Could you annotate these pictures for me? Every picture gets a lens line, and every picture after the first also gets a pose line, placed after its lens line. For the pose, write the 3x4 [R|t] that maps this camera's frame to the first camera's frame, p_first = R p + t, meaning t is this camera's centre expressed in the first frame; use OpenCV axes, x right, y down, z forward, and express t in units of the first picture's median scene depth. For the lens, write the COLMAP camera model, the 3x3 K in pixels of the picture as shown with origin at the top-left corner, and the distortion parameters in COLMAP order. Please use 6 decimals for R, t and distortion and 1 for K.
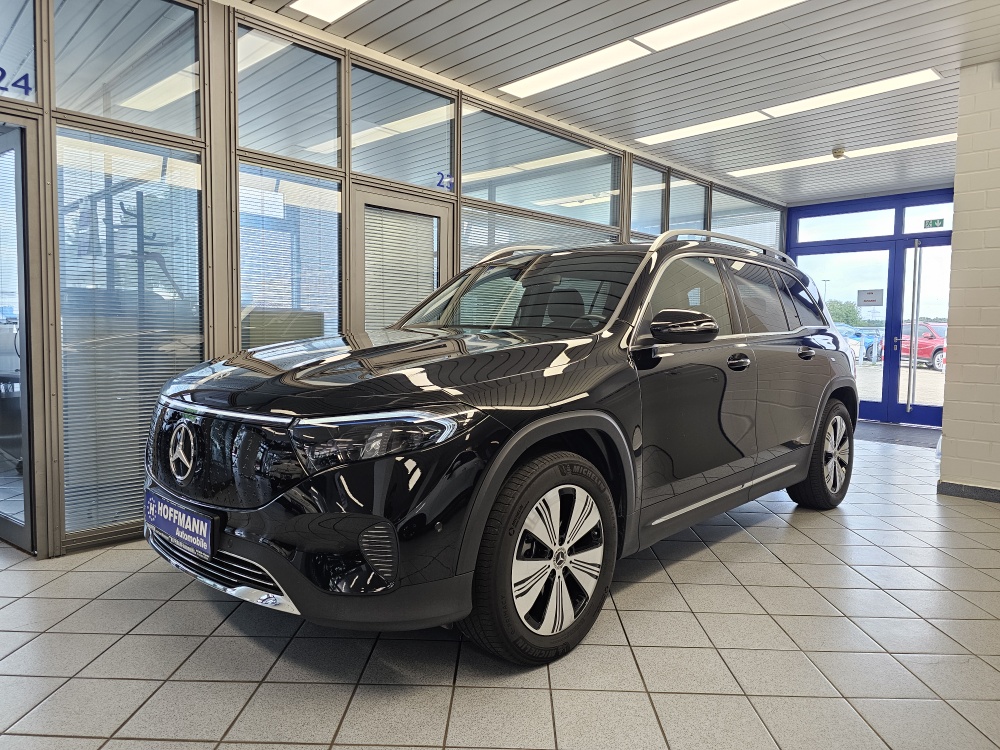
lens RADIAL K [[687.6, 0, 501.0], [0, 687.6, 366.4], [0, 0, 1]] dist [0.061911, -0.061647]
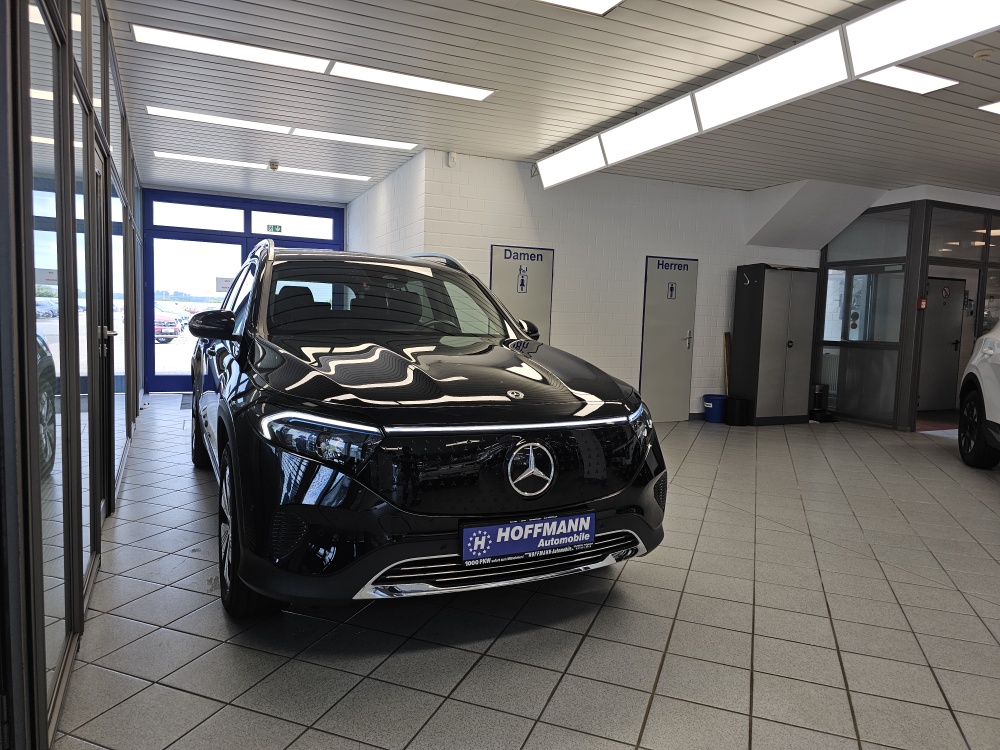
lens RADIAL K [[687.6, 0, 515.1], [0, 687.6, 377.9], [0, 0, 1]] dist [0.061911, -0.061647]
pose [[0.314526, -0.085059, 0.945430, -1.433215], [0.026480, 0.996376, 0.080833, -0.098926], [-0.948880, -0.000389, 0.315638, 0.695710]]
